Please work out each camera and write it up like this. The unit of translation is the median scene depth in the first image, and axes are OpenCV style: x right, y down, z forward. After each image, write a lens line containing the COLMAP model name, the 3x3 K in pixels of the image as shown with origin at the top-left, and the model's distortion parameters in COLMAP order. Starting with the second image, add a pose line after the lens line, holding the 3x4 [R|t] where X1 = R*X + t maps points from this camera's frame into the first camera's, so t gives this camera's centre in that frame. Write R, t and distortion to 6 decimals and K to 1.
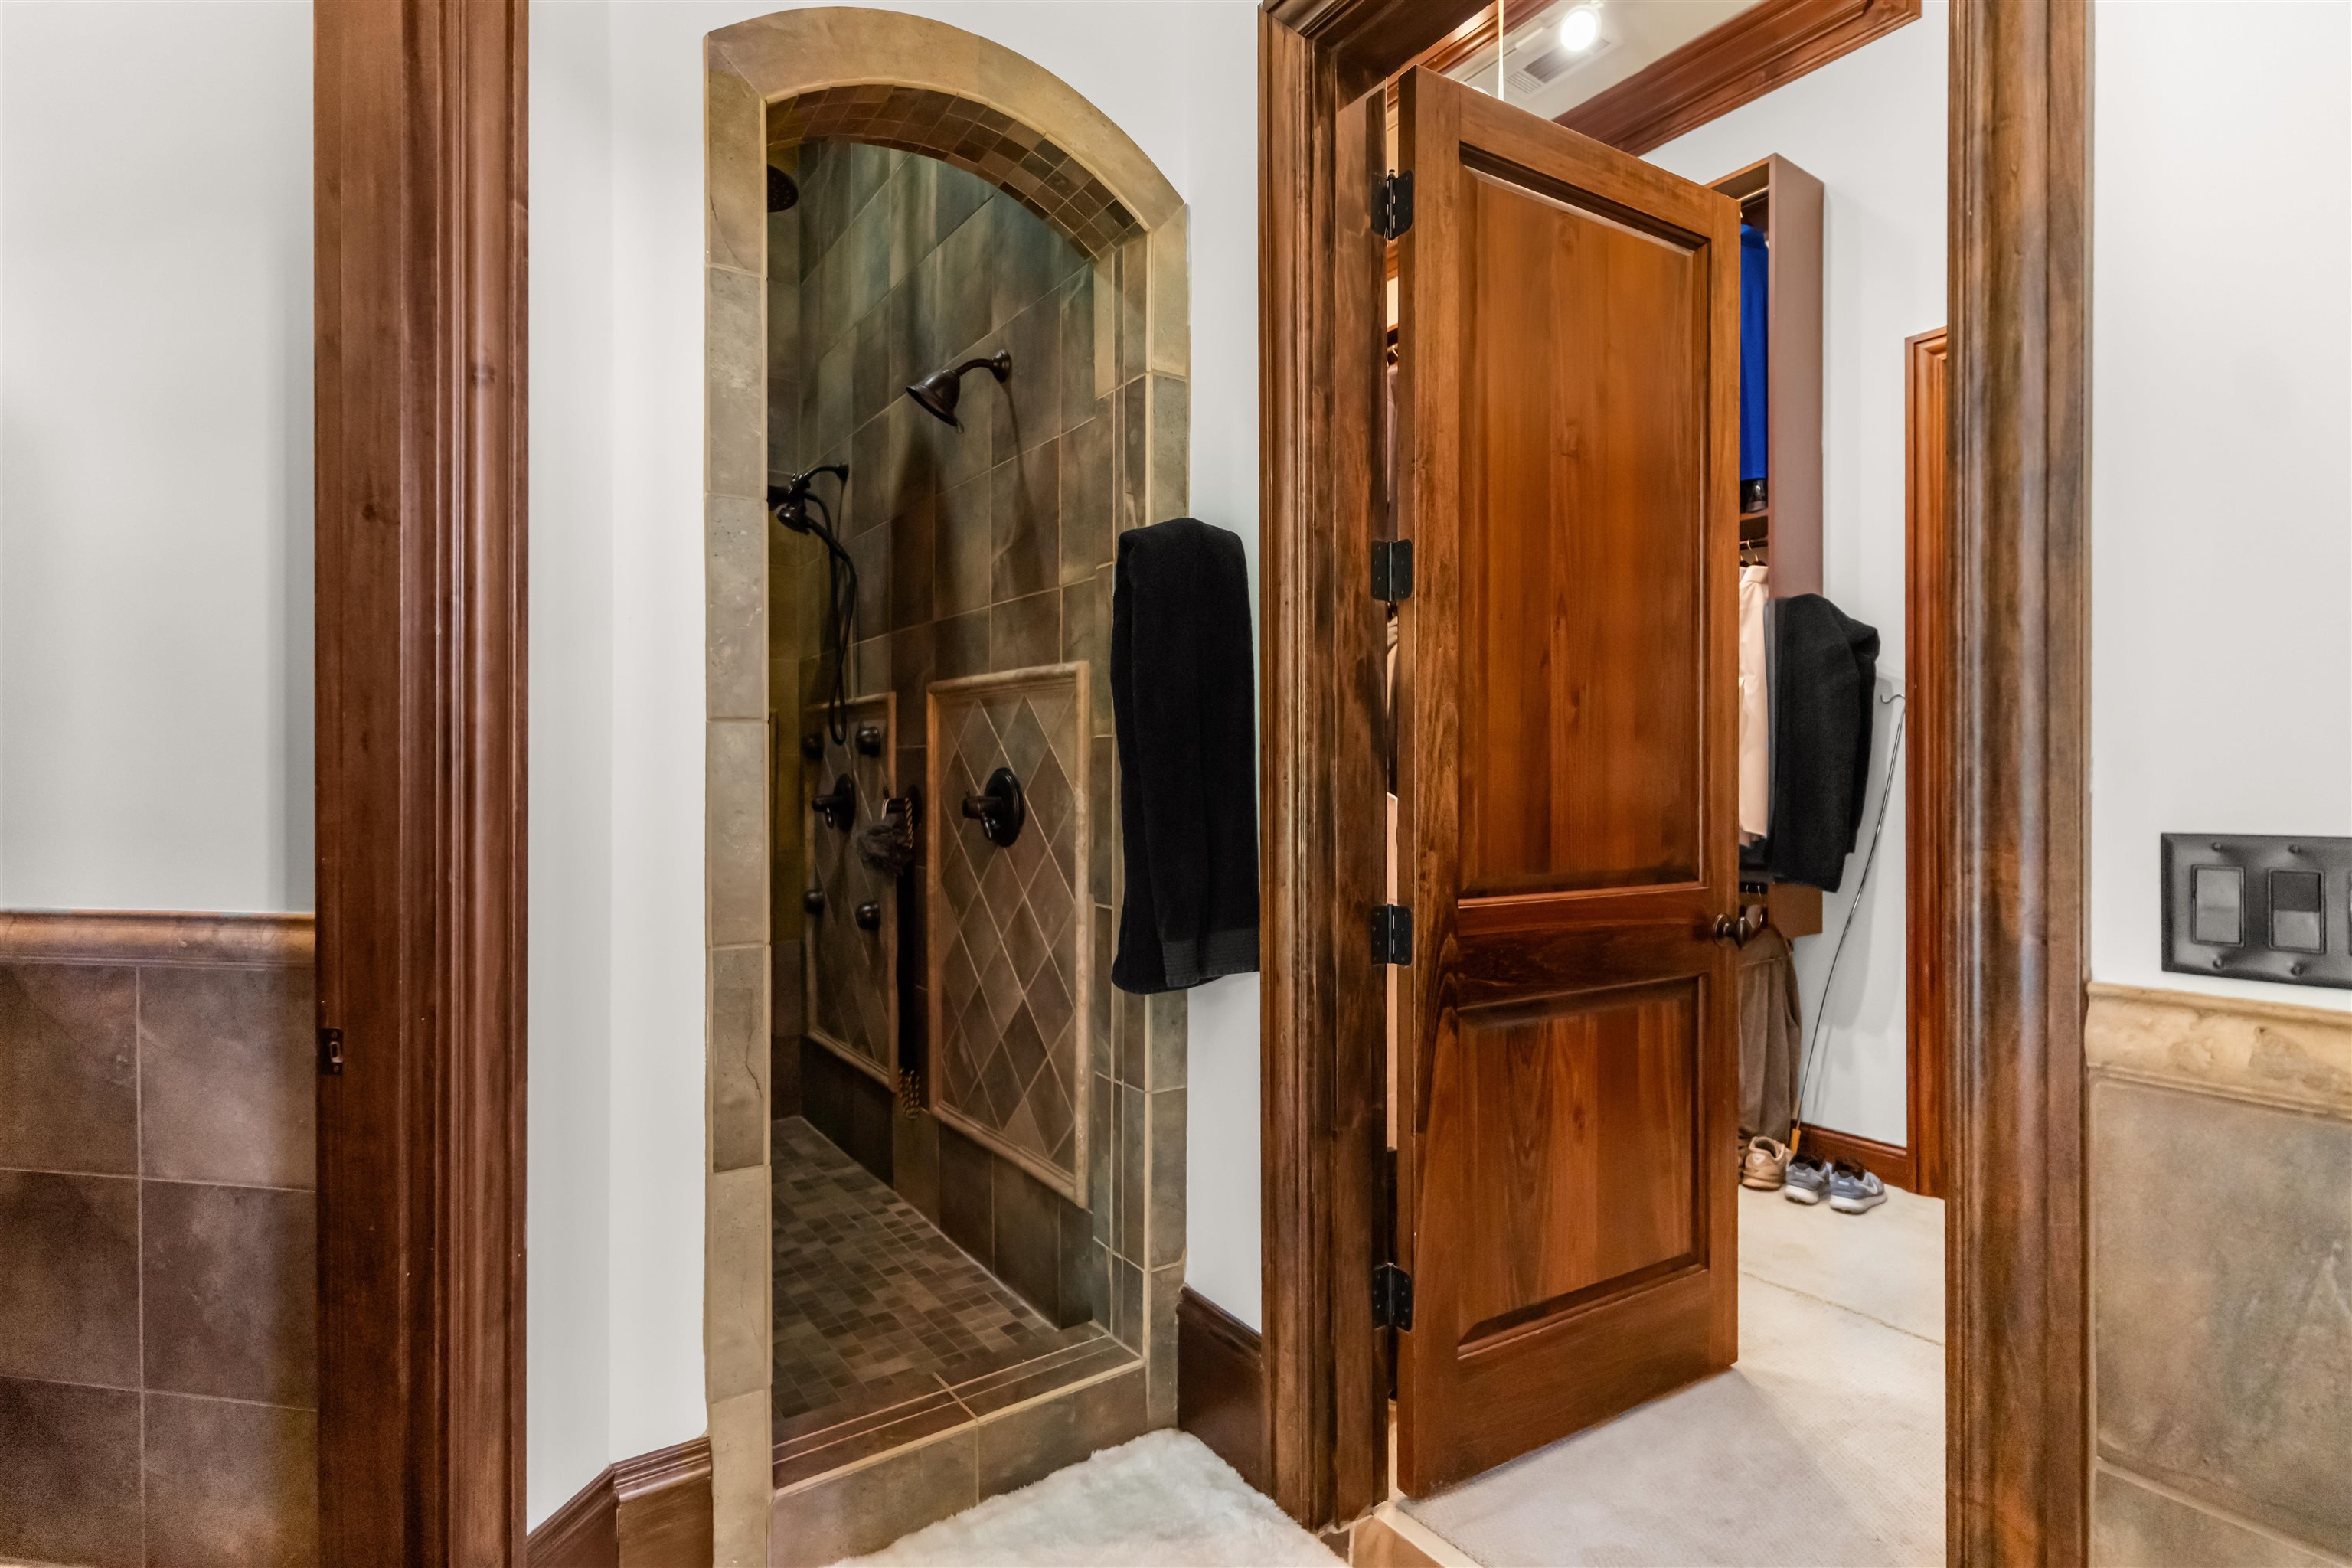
lens RADIAL K [[1137.8, 0, 1178.0], [0, 1137.8, 779.9], [0, 0, 1]] dist [-0.002050, 0.000580]
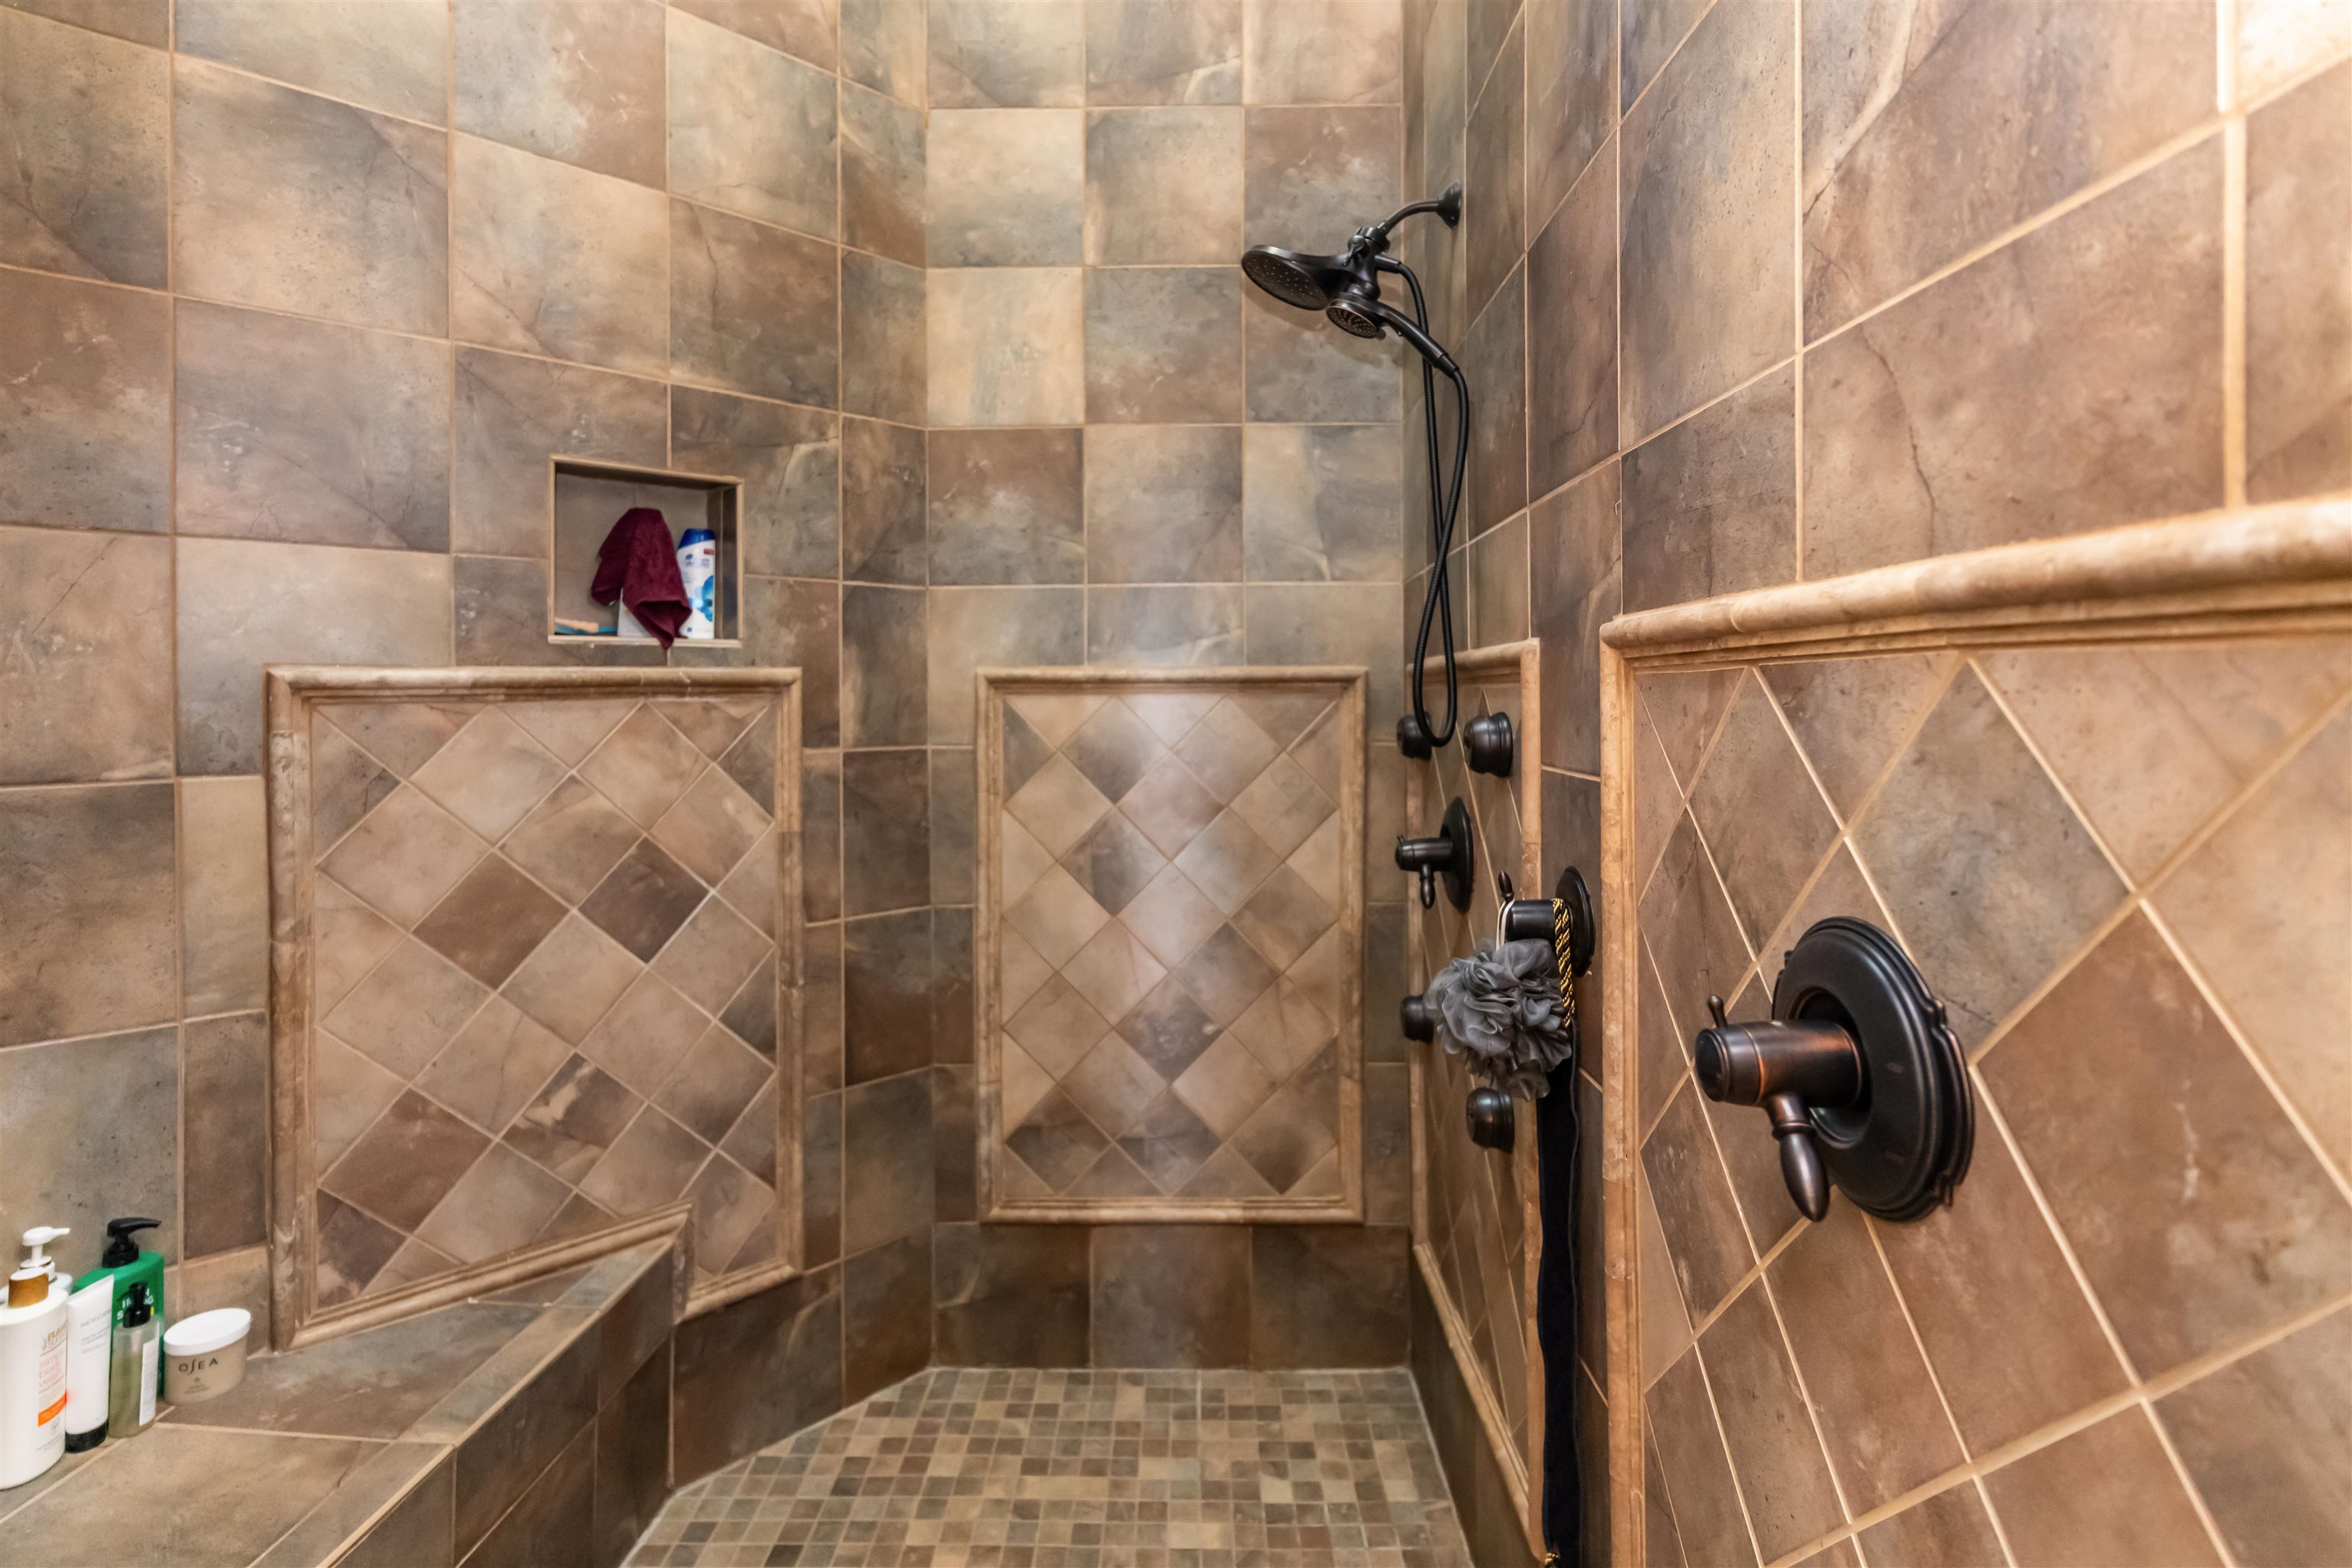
lens RADIAL K [[1137.8, 0, 1199.1], [0, 1137.8, 697.0], [0, 0, 1]] dist [-0.002050, 0.000580]
pose [[0.818858, -0.007126, -0.573952, -0.112777], [0.006008, 0.999975, -0.003844, -0.058464], [0.573964, -0.000301, 0.818880, 0.611056]]
